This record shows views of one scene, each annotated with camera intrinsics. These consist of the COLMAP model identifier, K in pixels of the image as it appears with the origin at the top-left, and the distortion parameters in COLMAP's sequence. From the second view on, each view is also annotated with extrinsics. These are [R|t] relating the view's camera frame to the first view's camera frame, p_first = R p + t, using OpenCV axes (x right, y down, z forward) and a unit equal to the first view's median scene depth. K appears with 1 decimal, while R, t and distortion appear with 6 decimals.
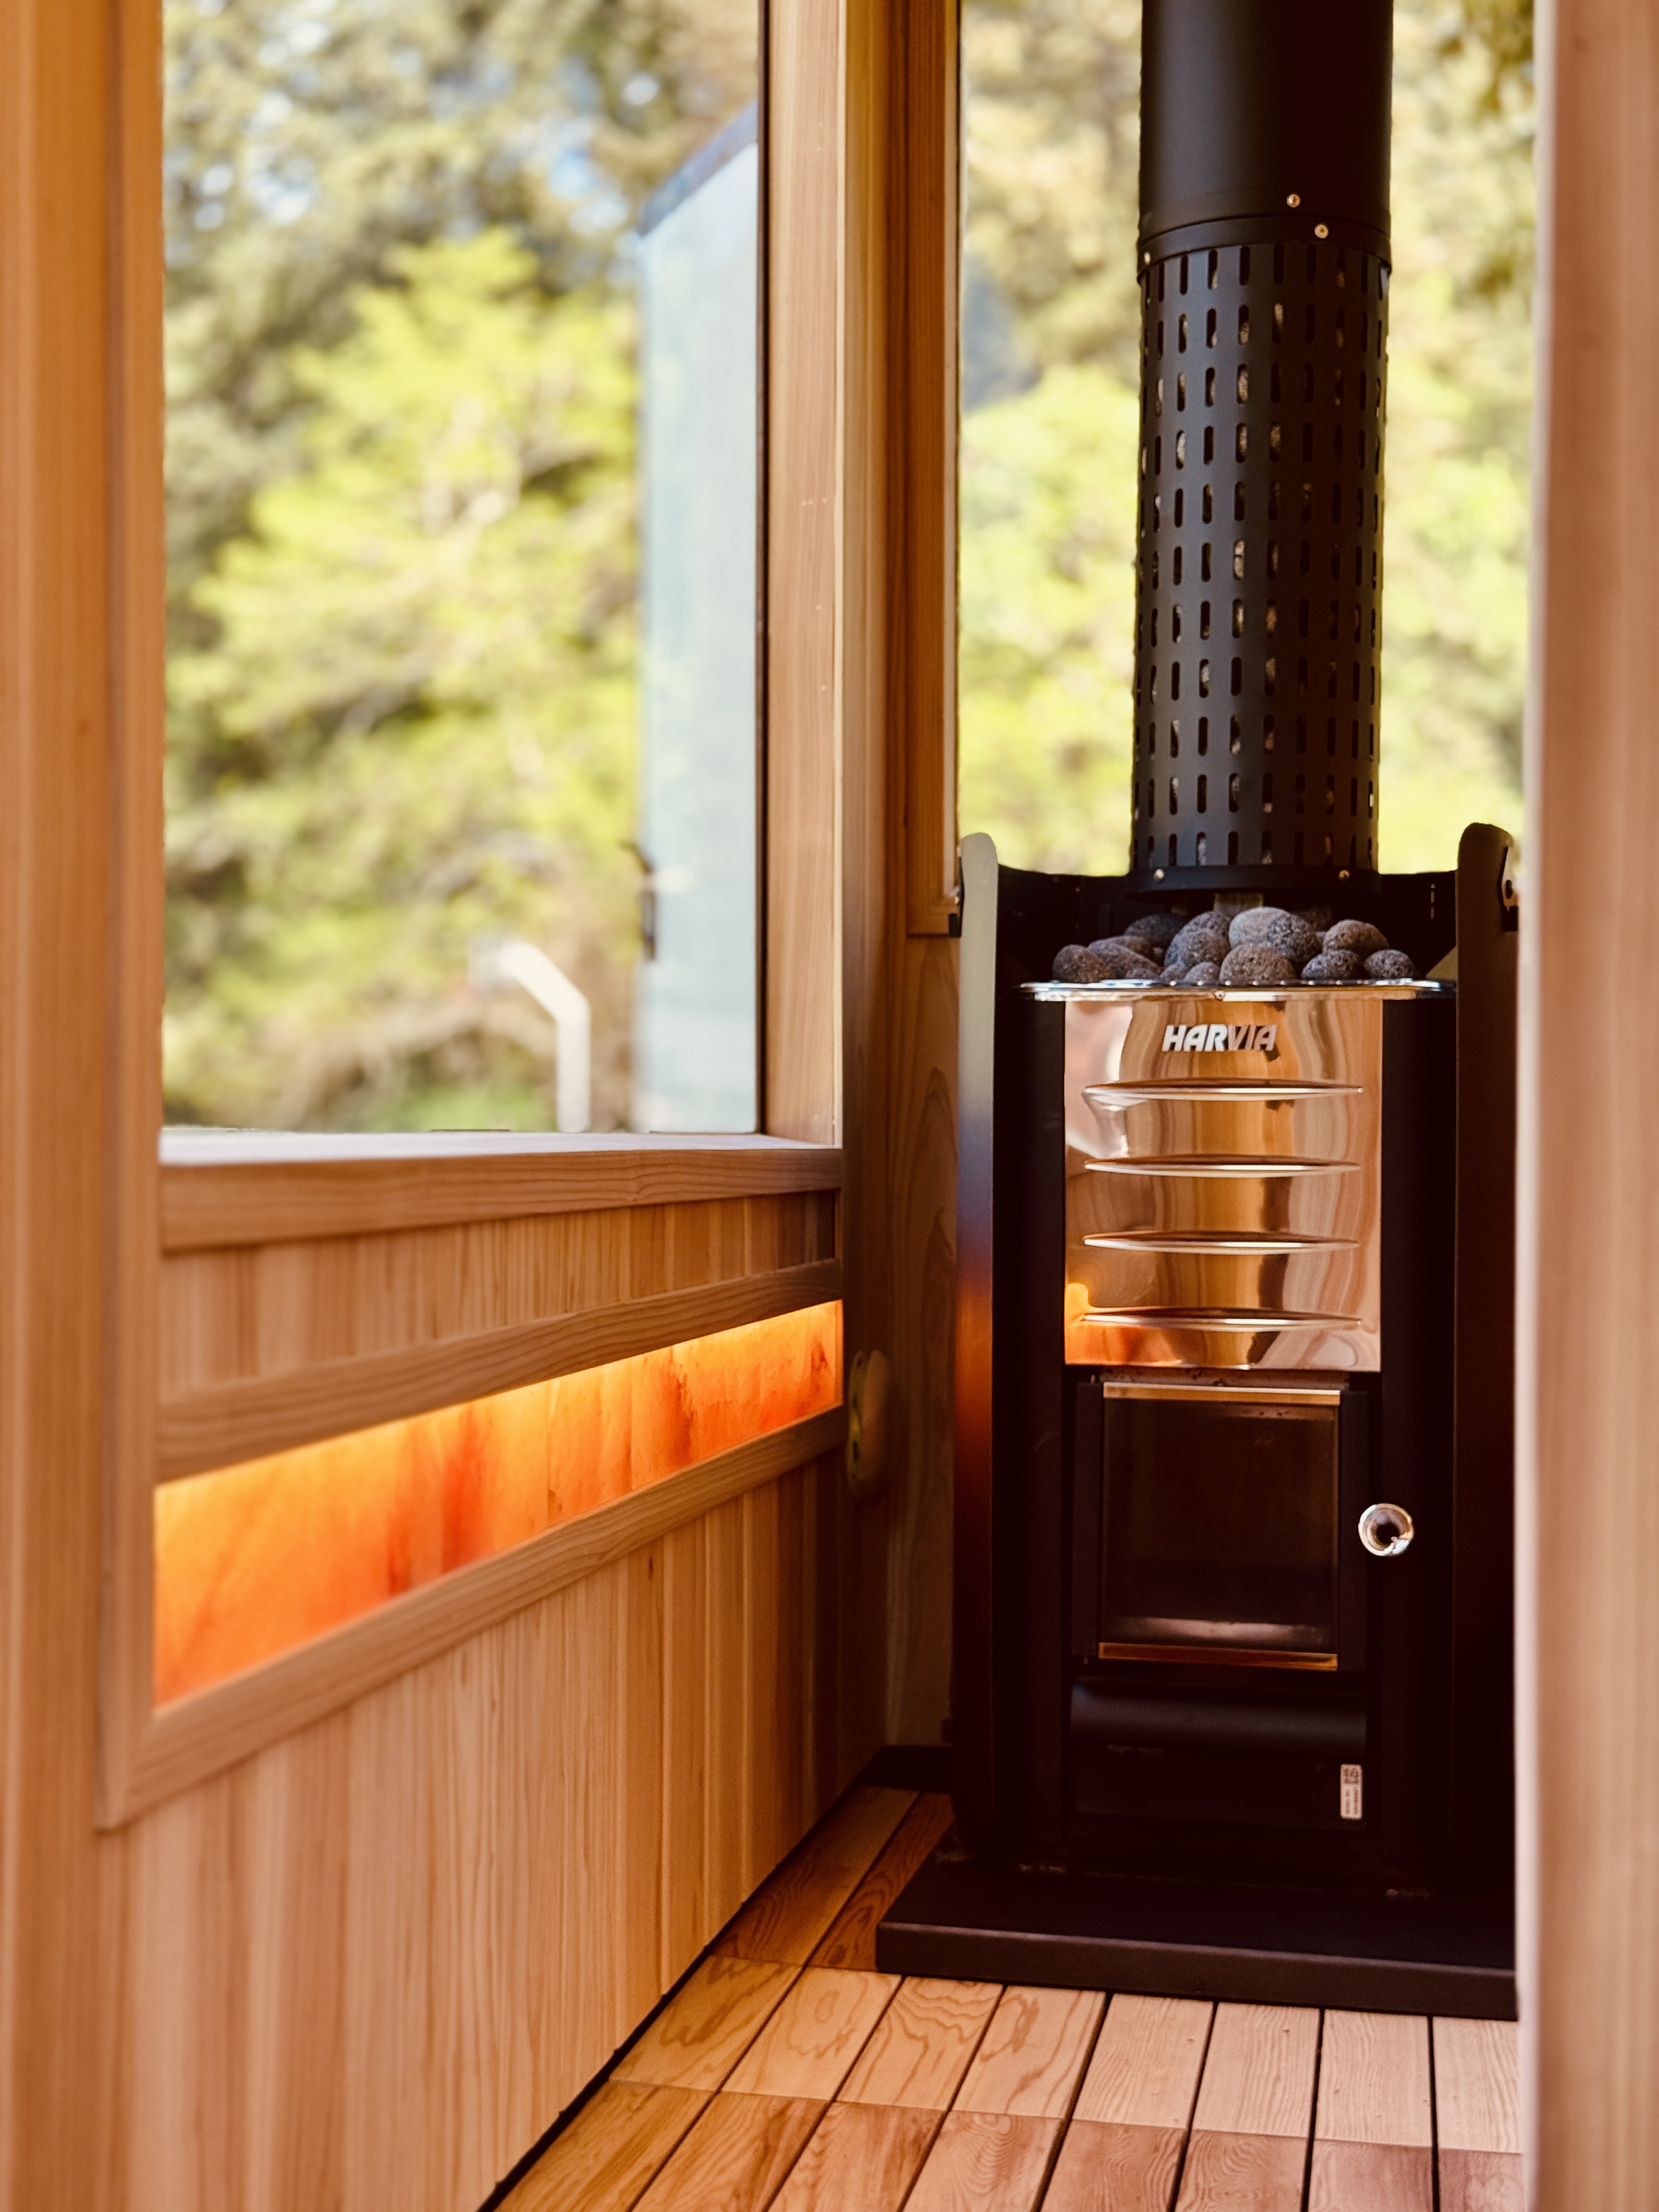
lens RADIAL K [[3104.9, 0, 829.5], [0, 3104.9, 1106.0], [0, 0, 1]] dist [0.217297, -0.529727]
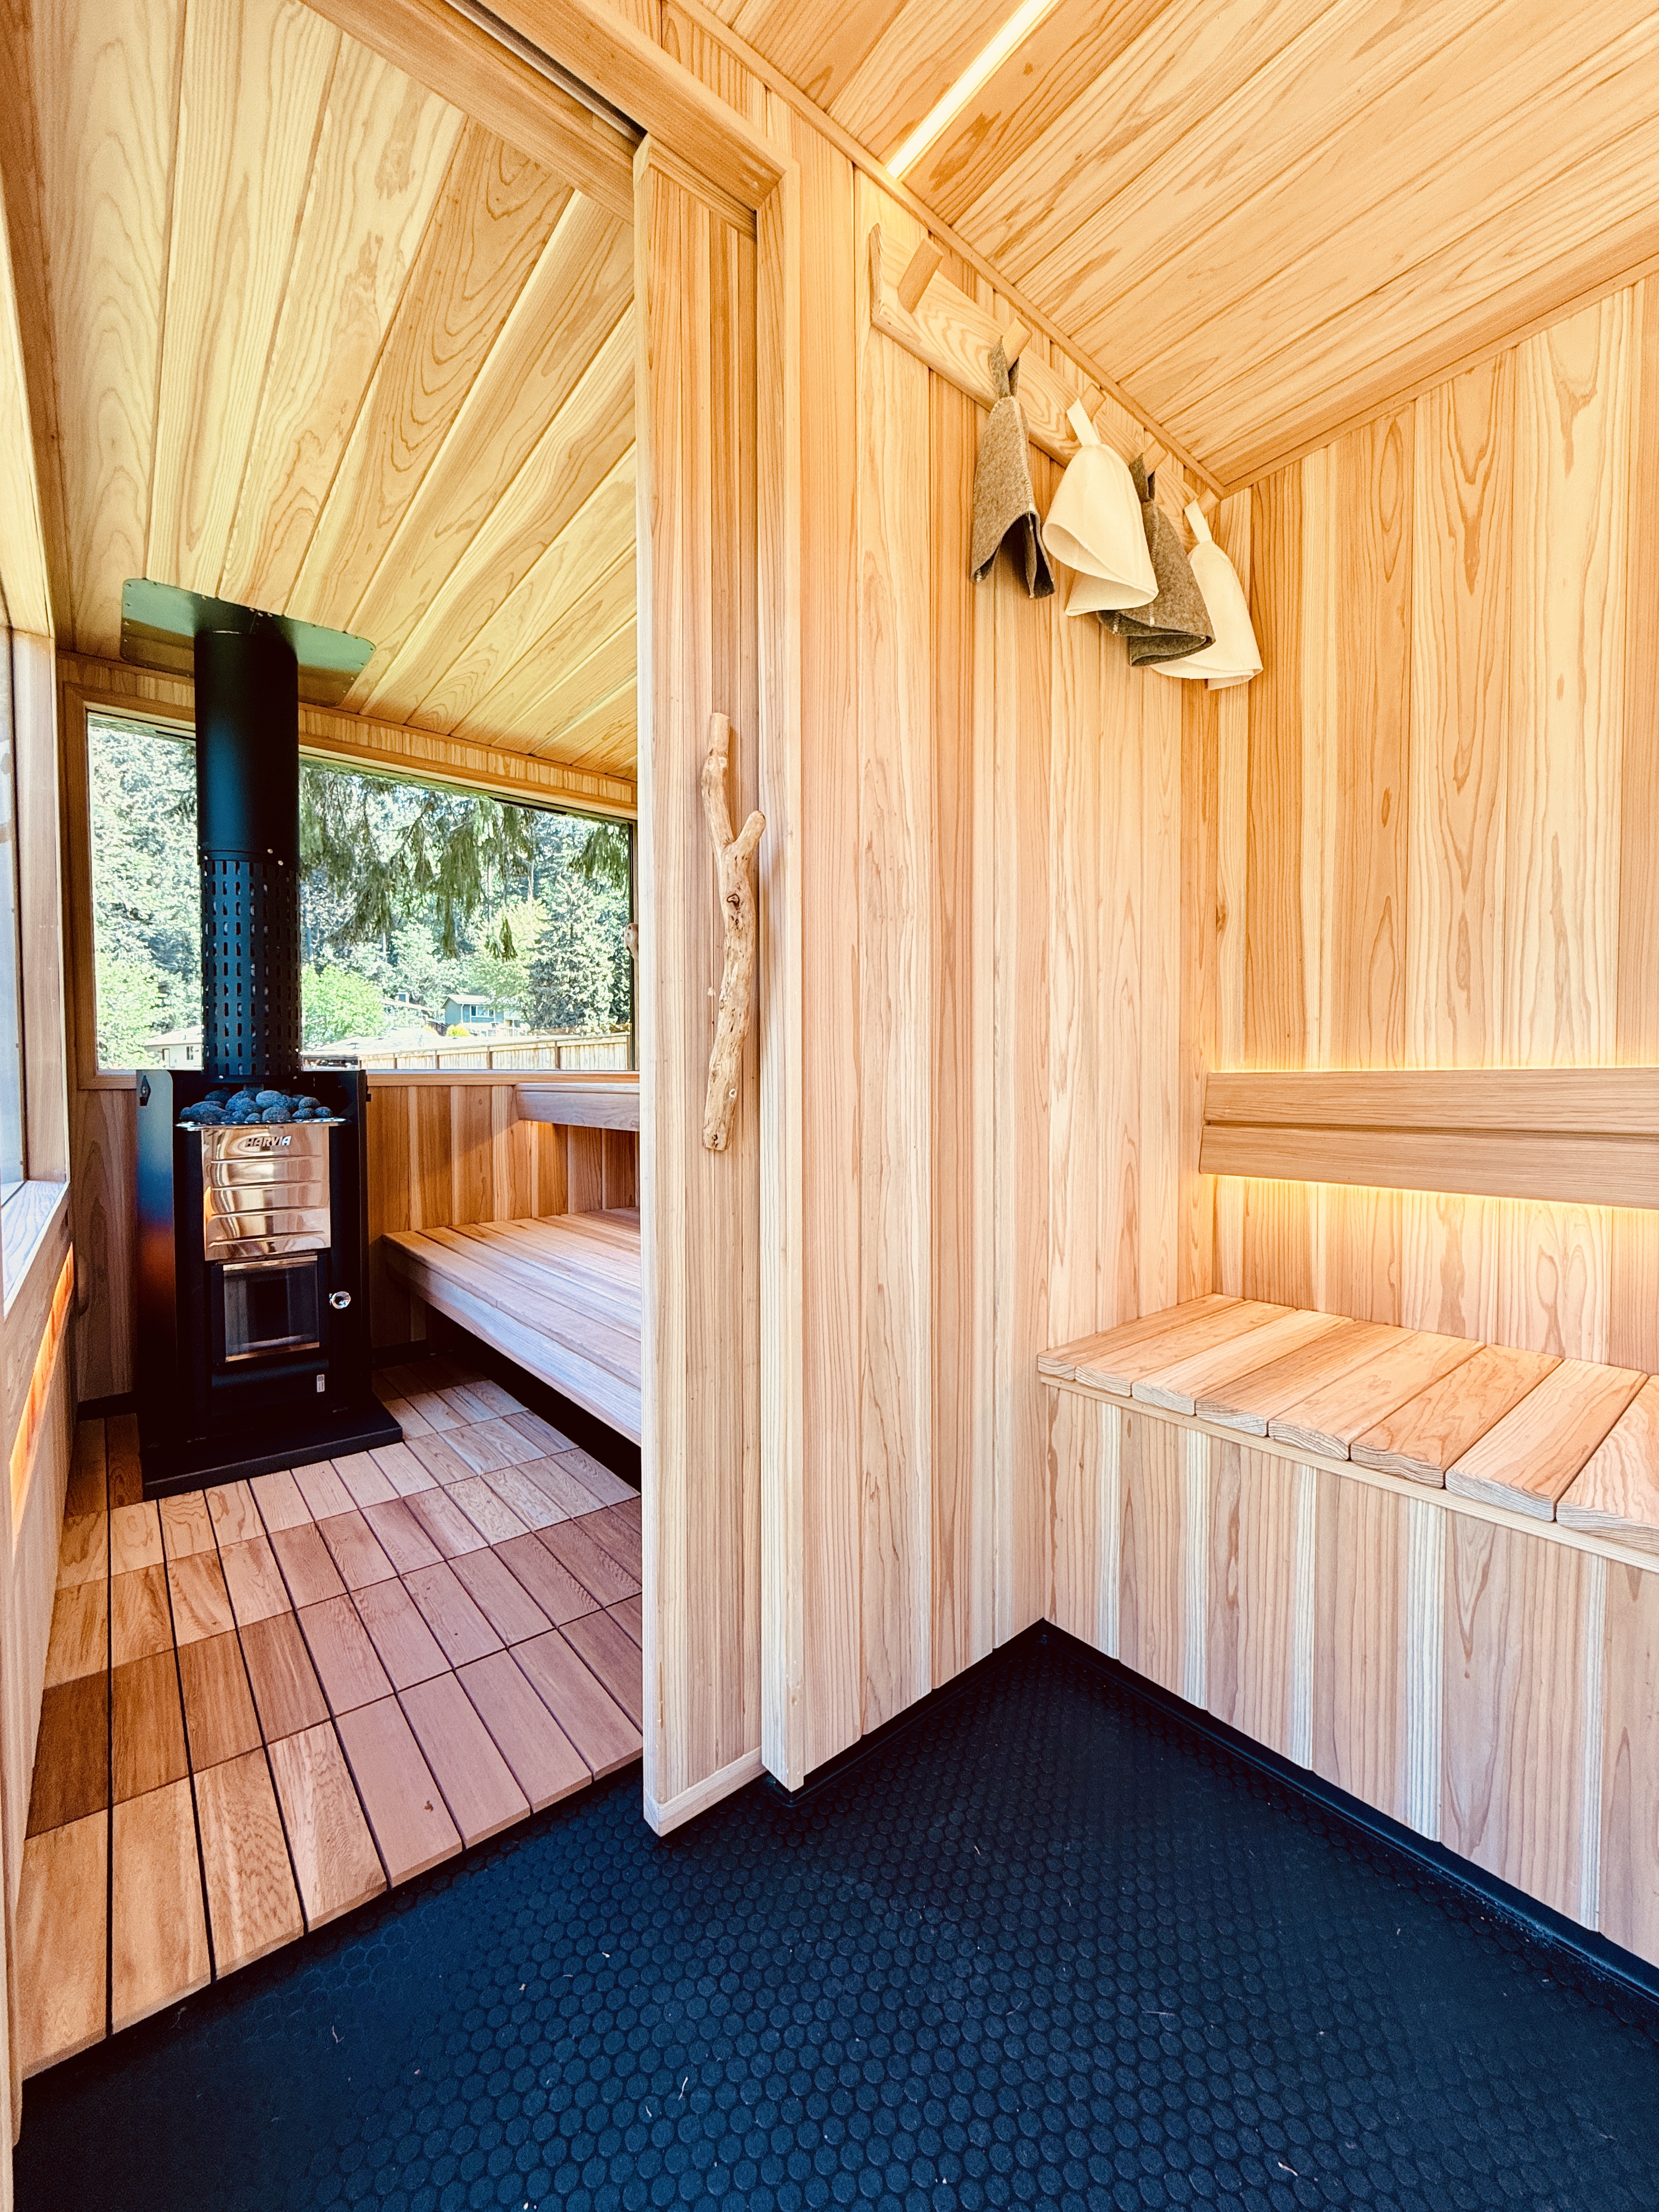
lens RADIAL K [[880.5, 0, 829.1], [0, 880.5, 1100.4], [0, 0, 1]] dist [0.000608, -0.000083]
pose [[0.644191, -0.027842, 0.764358, -0.154850], [0.001743, 0.999388, 0.034933, -0.082685], [-0.764863, -0.021171, 0.643845, 0.065723]]
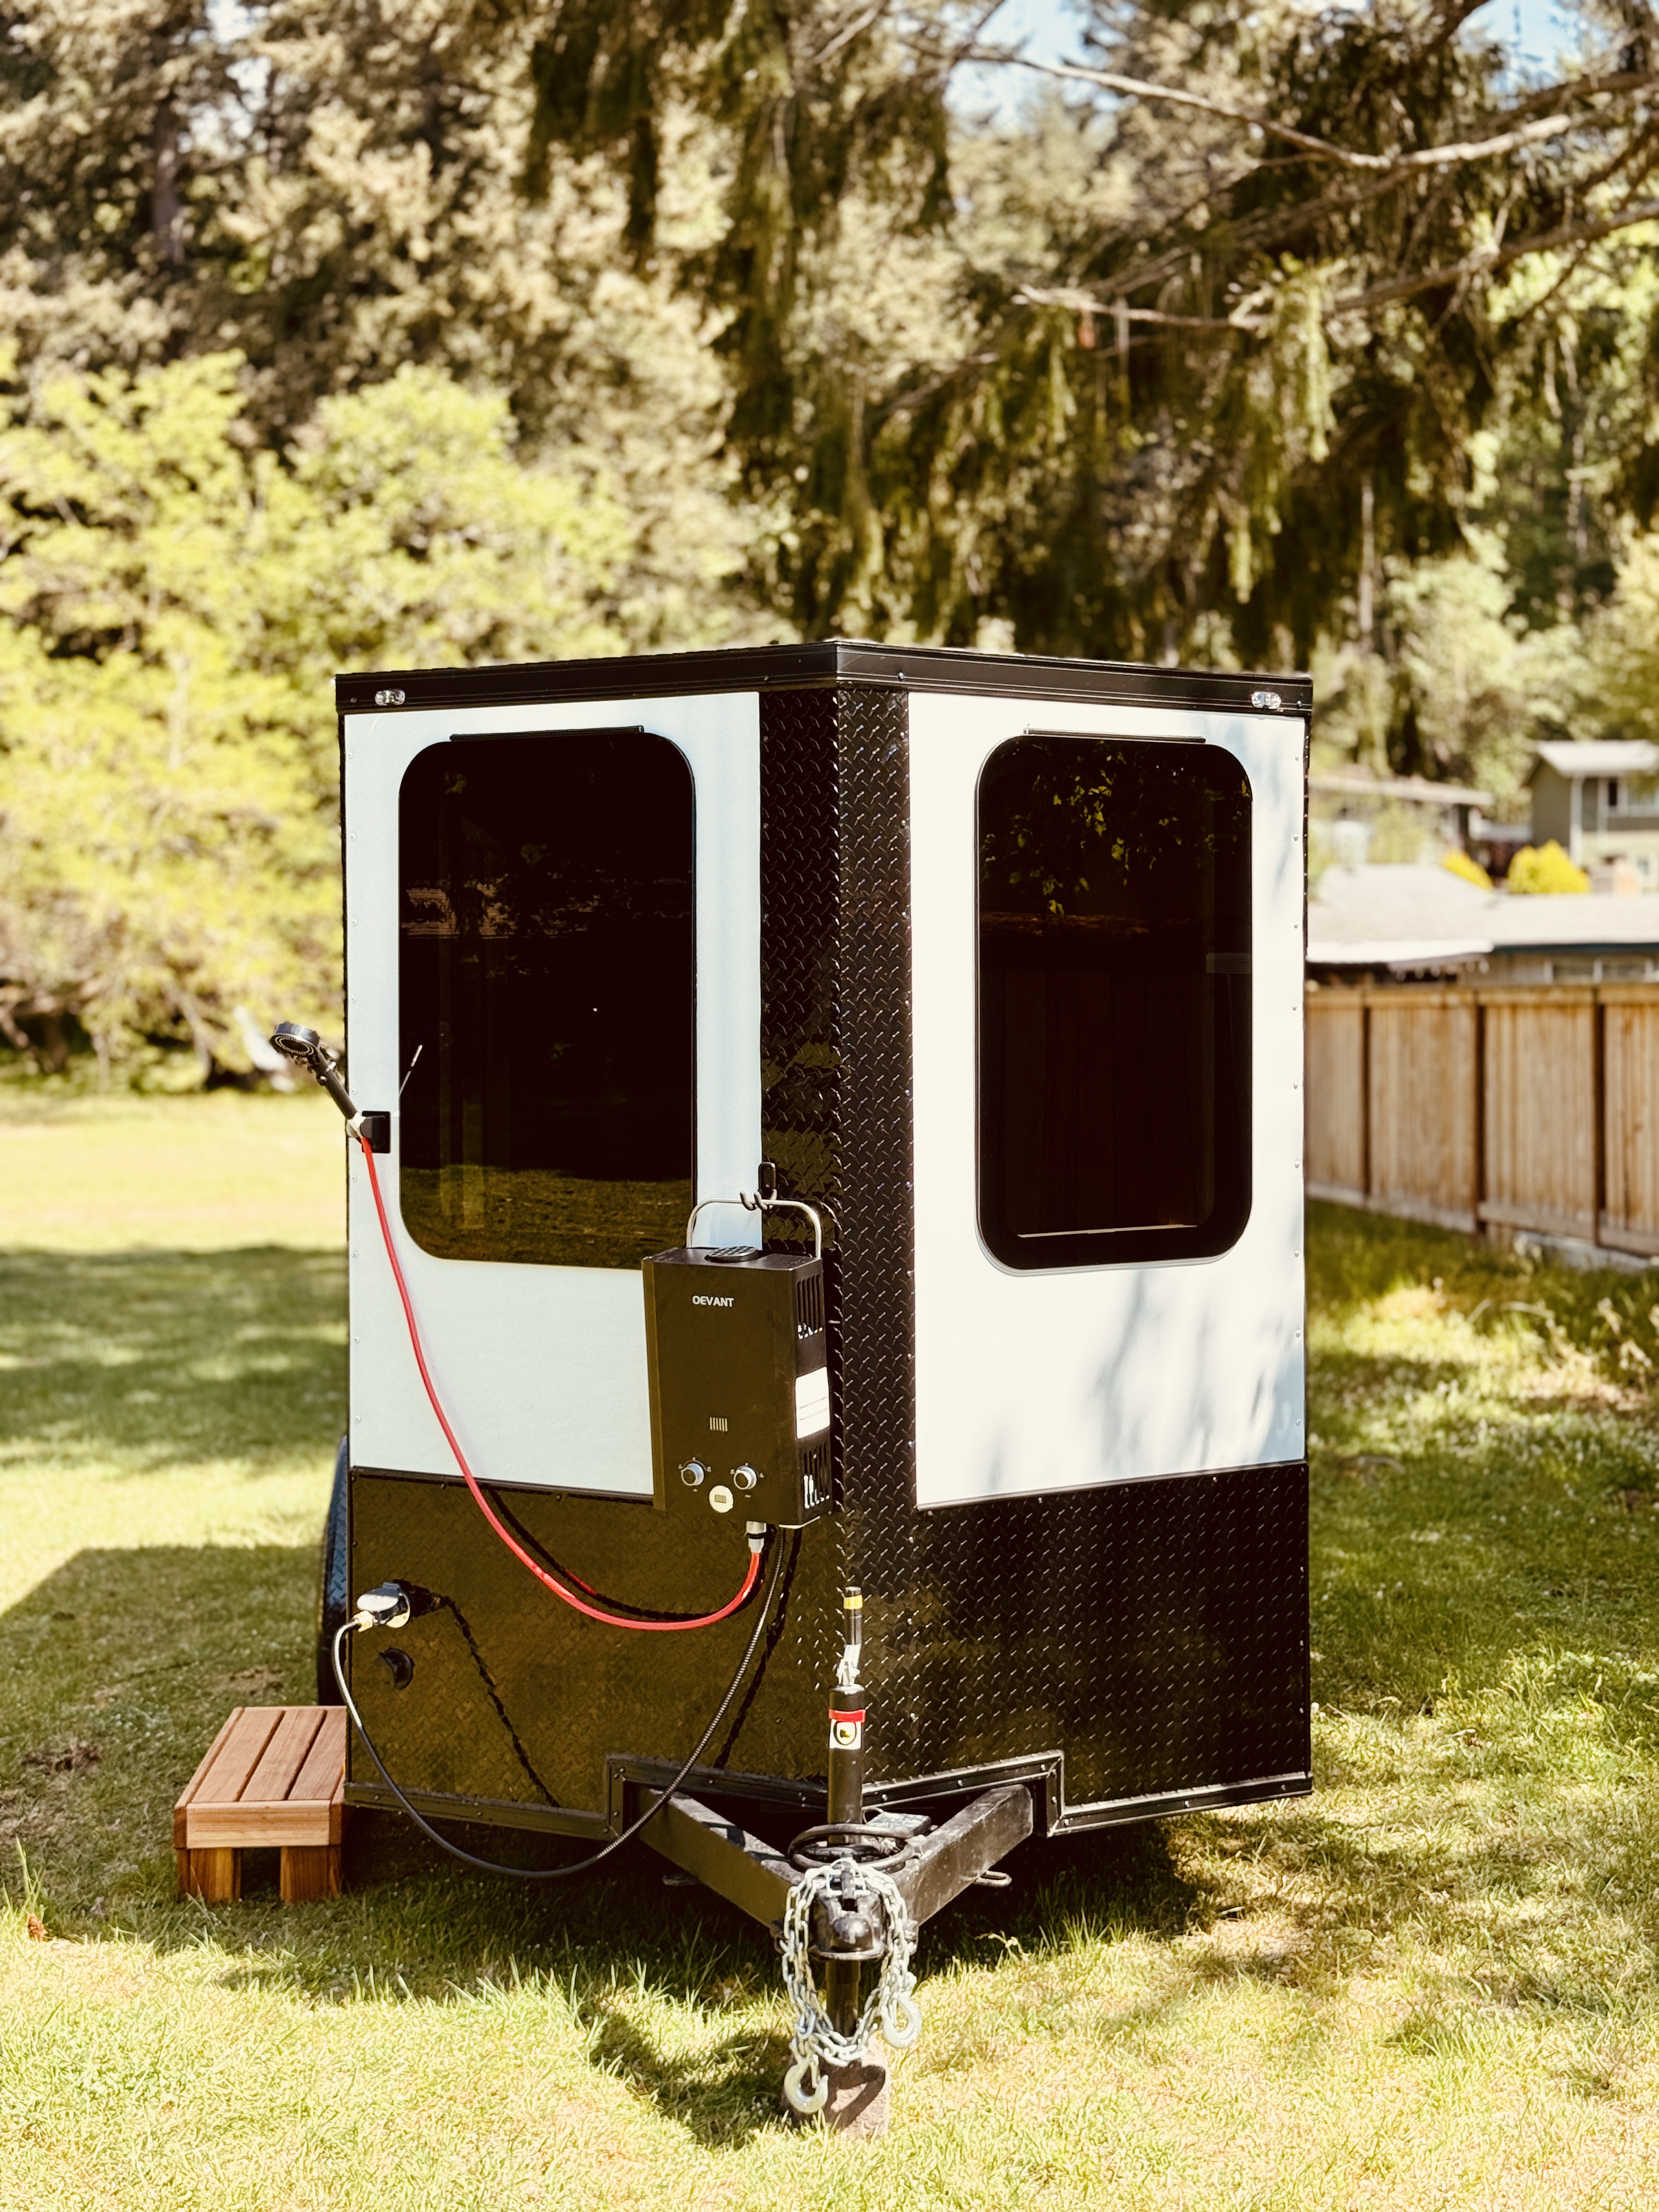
lens RADIAL K [[3104.9, 0, 829.5], [0, 3104.9, 1106.0], [0, 0, 1]] dist [0.217297, -0.529727]
pose [[0.976137, -0.014555, 0.216666, -0.448415], [0.005244, 0.999040, 0.043485, -0.320390], [-0.217091, -0.041311, 0.975277, -2.629161]]
